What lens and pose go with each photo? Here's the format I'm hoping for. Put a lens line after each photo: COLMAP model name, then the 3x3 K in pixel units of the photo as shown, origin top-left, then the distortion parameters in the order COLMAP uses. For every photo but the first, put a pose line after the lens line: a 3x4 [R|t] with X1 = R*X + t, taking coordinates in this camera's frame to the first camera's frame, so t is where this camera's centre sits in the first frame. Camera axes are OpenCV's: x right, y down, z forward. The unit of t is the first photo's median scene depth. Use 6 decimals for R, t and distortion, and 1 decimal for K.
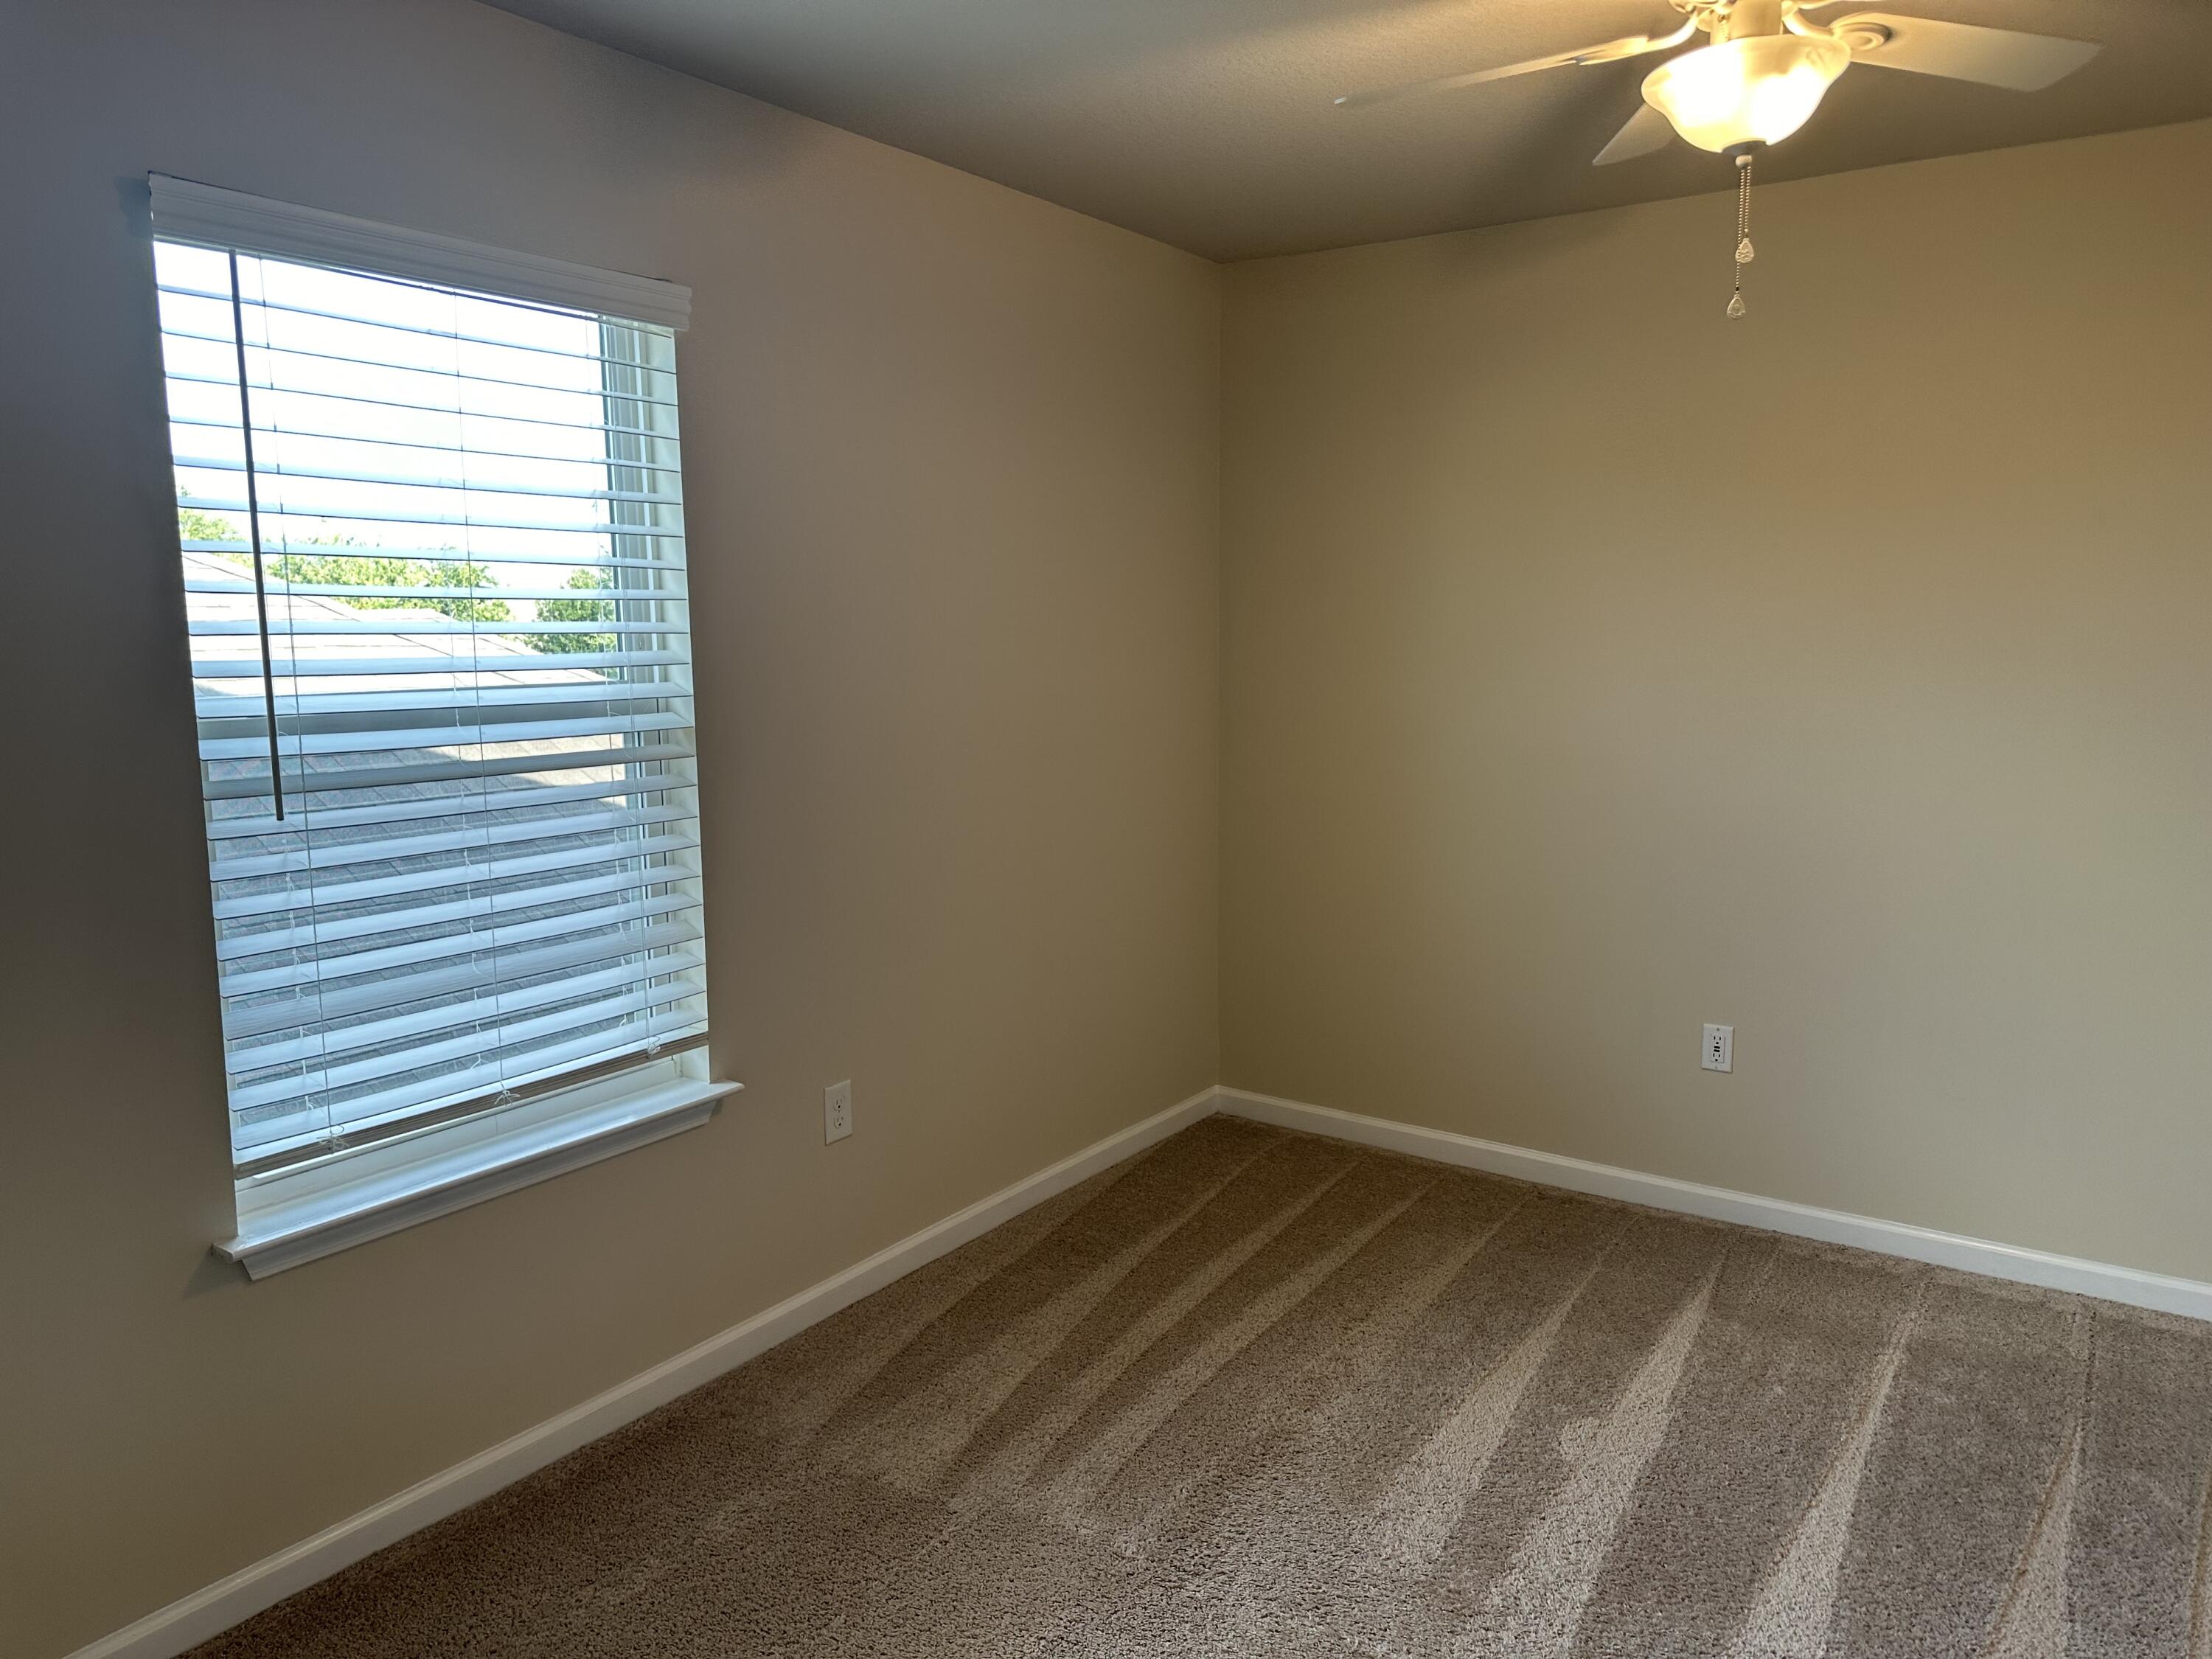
lens RADIAL K [[1538.5, 0, 1105.7], [0, 1538.5, 830.2], [0, 0, 1]] dist [0.031638, -0.036856]
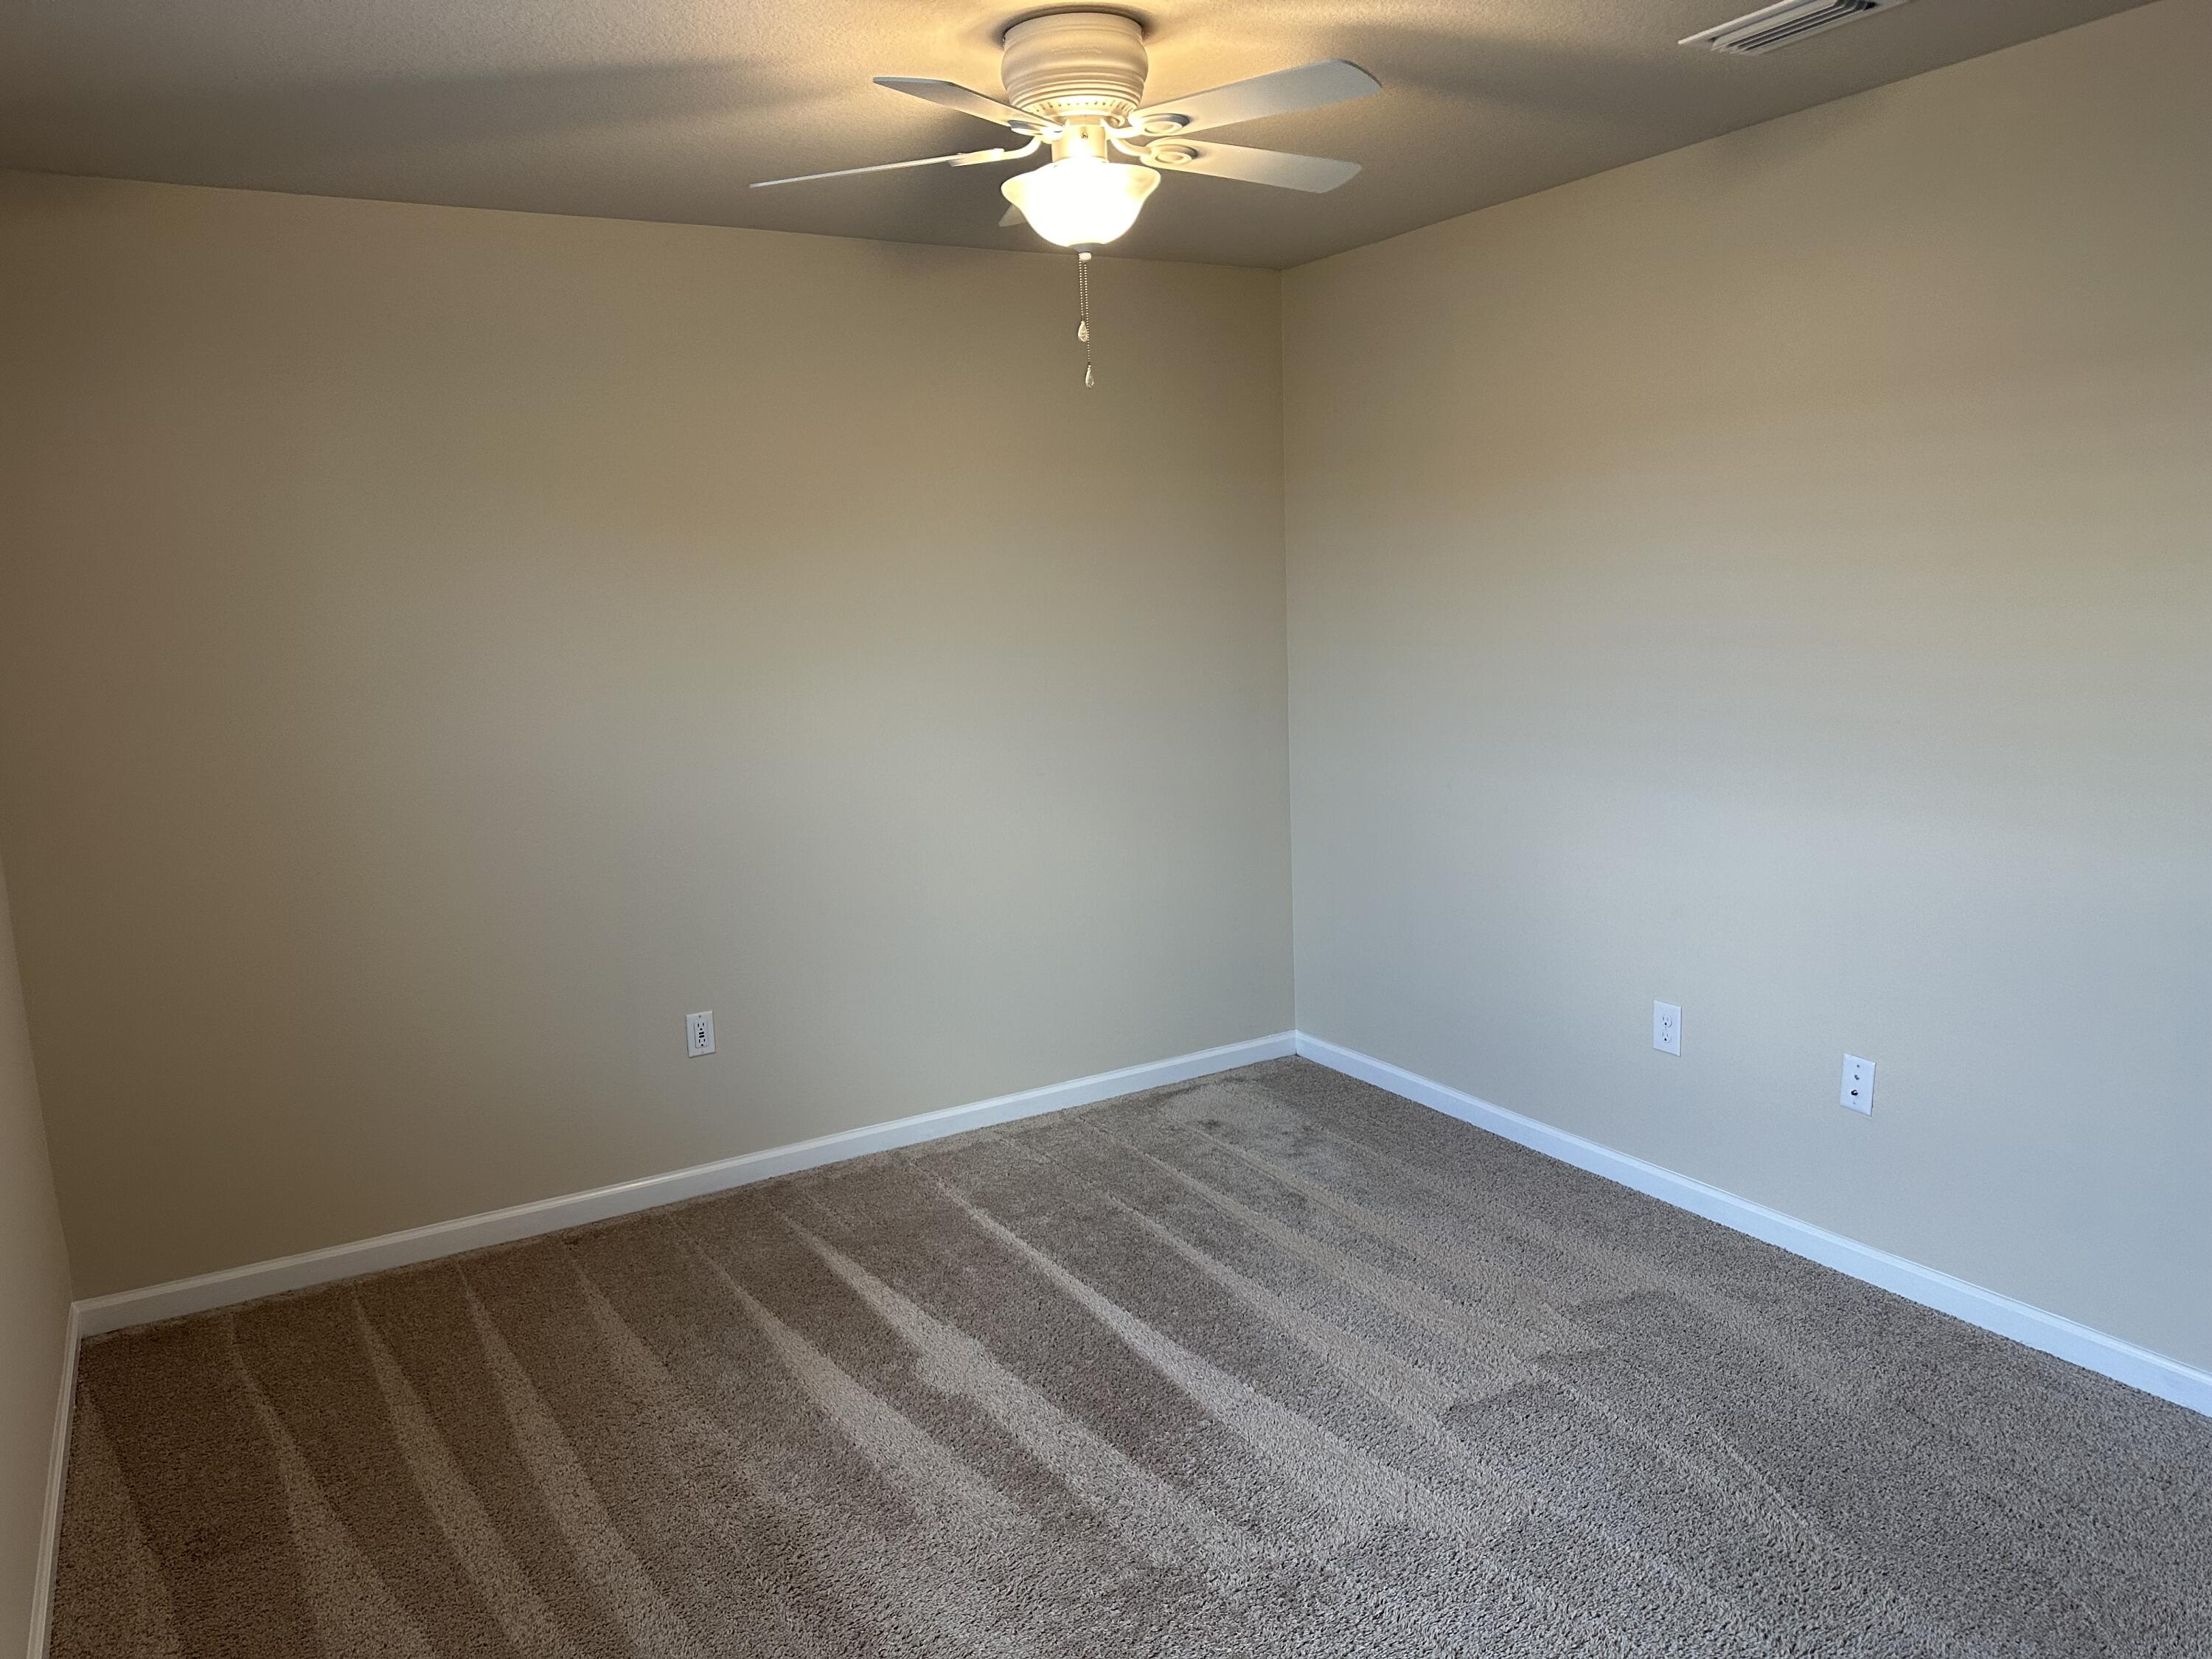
lens RADIAL K [[1538.5, 0, 1101.6], [0, 1538.5, 830.2], [0, 0, 1]] dist [0.031638, -0.036856]
pose [[0.438187, -0.166538, 0.883321, -0.482587], [0.167970, 0.980548, 0.101545, -0.070711], [-0.883050, 0.103876, 0.457637, 0.308547]]
